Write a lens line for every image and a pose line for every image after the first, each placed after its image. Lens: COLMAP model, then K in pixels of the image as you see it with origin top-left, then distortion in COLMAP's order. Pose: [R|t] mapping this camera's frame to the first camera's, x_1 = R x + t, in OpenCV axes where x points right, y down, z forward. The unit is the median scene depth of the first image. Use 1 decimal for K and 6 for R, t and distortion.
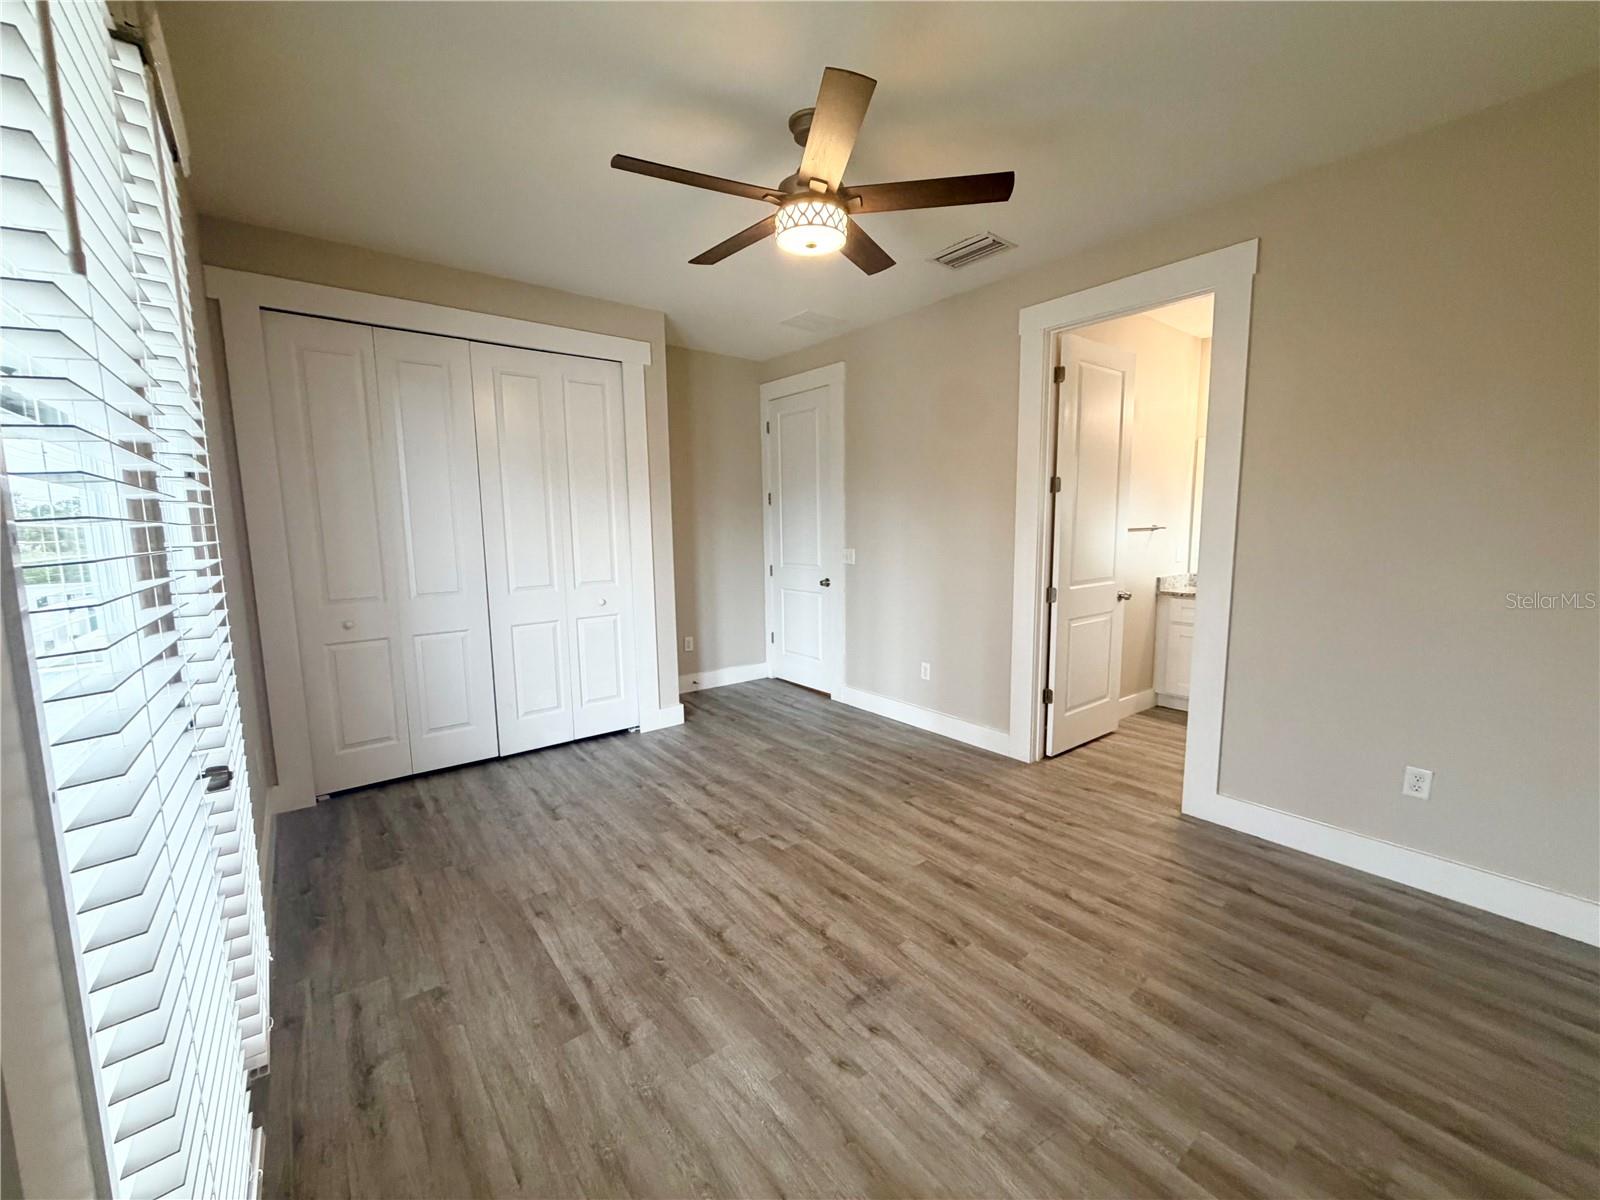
lens RADIAL K [[637.1, 0, 795.4], [0, 637.1, 607.2], [0, 0, 1]] dist [-0.000840, 0.000104]
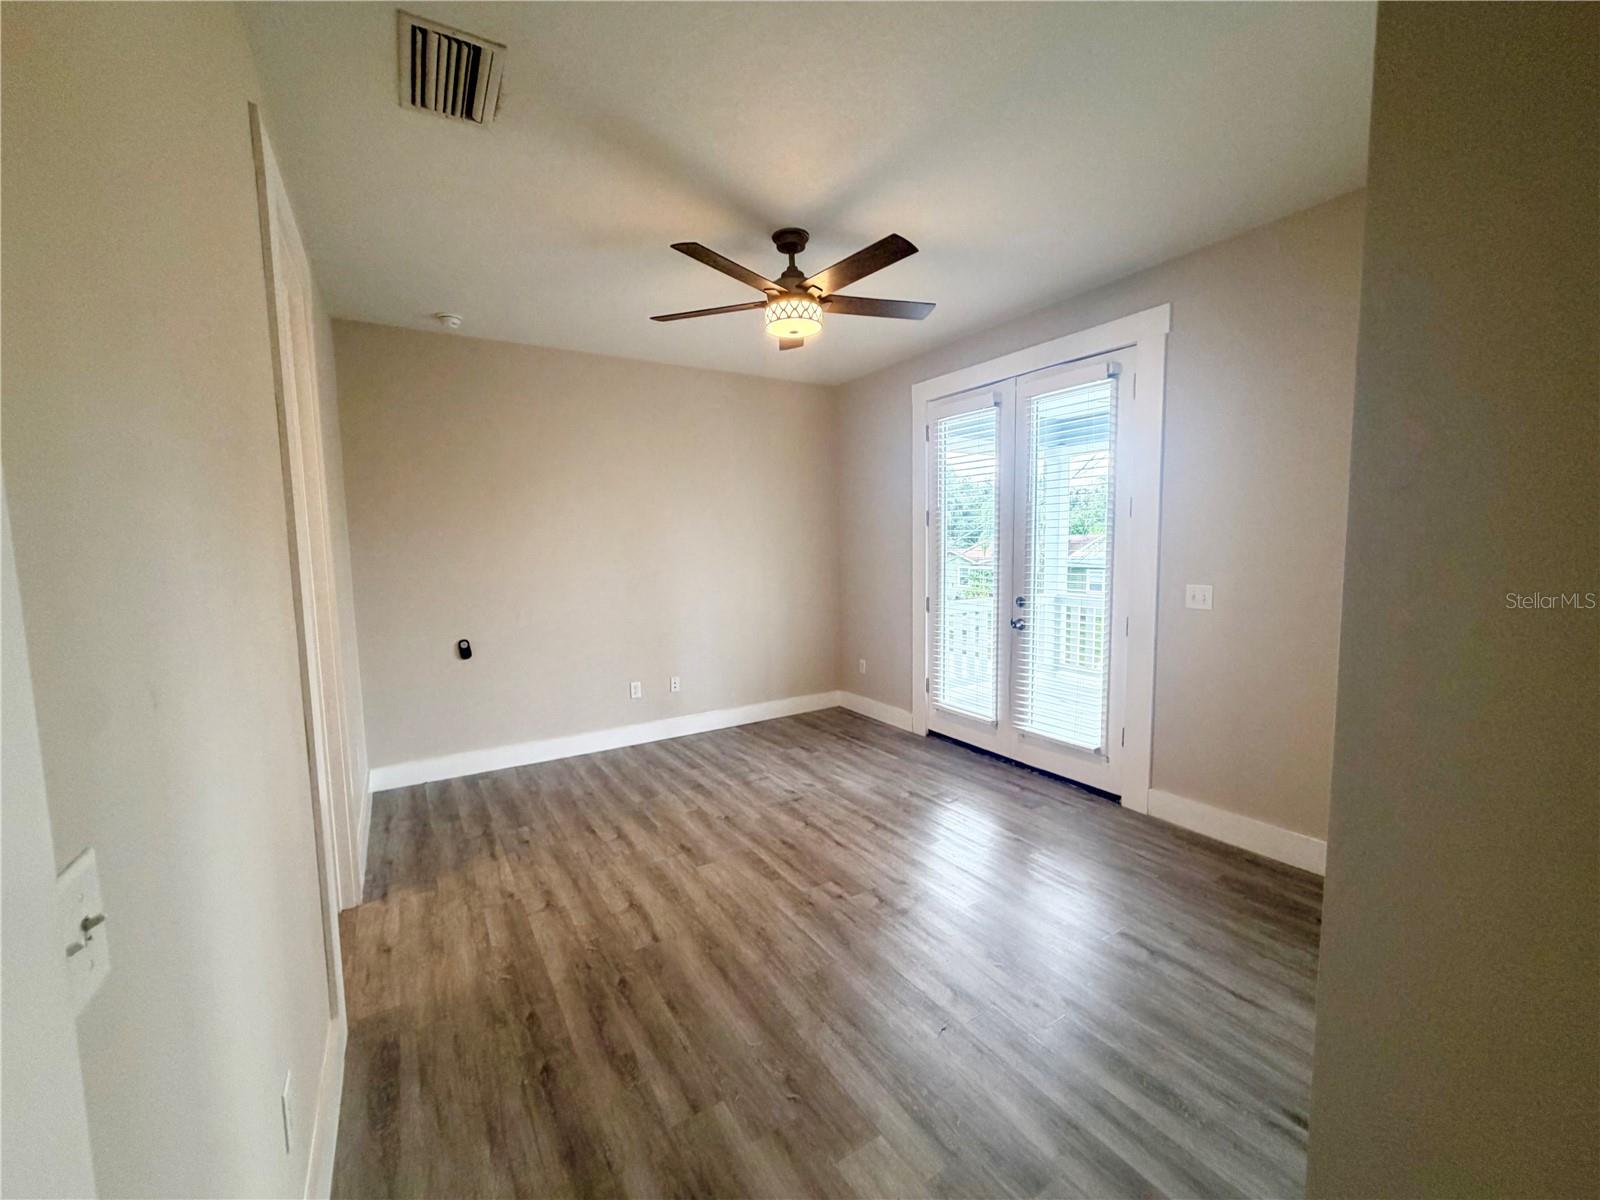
lens RADIAL K [[637.1, 0, 794.0], [0, 637.1, 604.0], [0, 0, 1]] dist [-0.000840, 0.000104]
pose [[-0.993560, 0.019533, 0.111613, -0.094013], [0.044469, 0.973220, 0.225532, -0.300650], [-0.104218, 0.229042, -0.967821, 2.119241]]
